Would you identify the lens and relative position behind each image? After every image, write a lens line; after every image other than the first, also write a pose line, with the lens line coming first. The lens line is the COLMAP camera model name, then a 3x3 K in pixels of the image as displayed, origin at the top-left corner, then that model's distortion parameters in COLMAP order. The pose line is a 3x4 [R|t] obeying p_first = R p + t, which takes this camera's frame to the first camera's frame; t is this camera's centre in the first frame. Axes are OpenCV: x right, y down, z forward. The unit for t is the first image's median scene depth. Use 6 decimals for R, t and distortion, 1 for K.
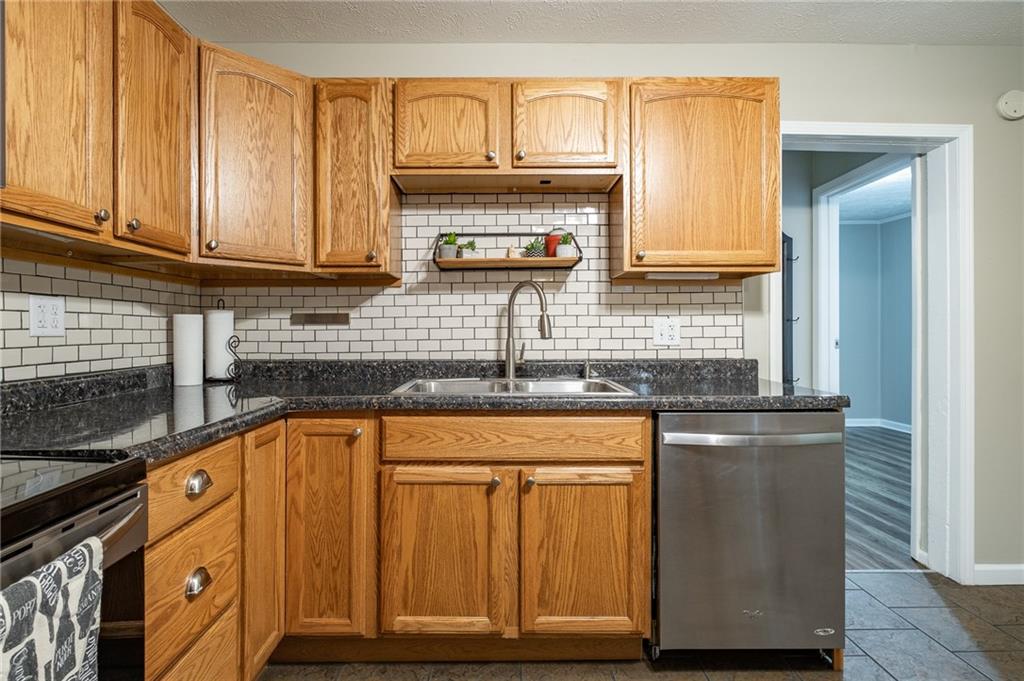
lens RADIAL K [[534.5, 0, 503.6], [0, 534.5, 328.4], [0, 0, 1]] dist [-0.007350, -0.000021]
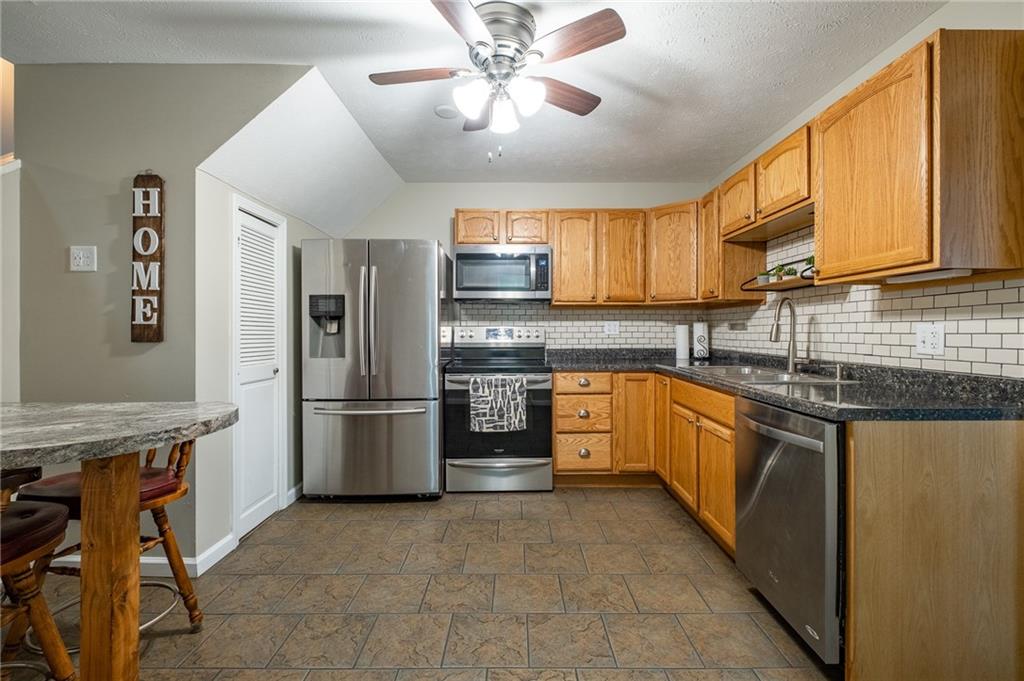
lens RADIAL K [[458.7, 0, 514.4], [0, 458.7, 332.2], [0, 0, 1]] dist [0.000052, -0.002242]
pose [[-0.012291, 0.008976, -0.999884, 1.172623], [0.003220, 0.999955, 0.008937, -0.015843], [0.999919, -0.003109, -0.012320, 0.343682]]
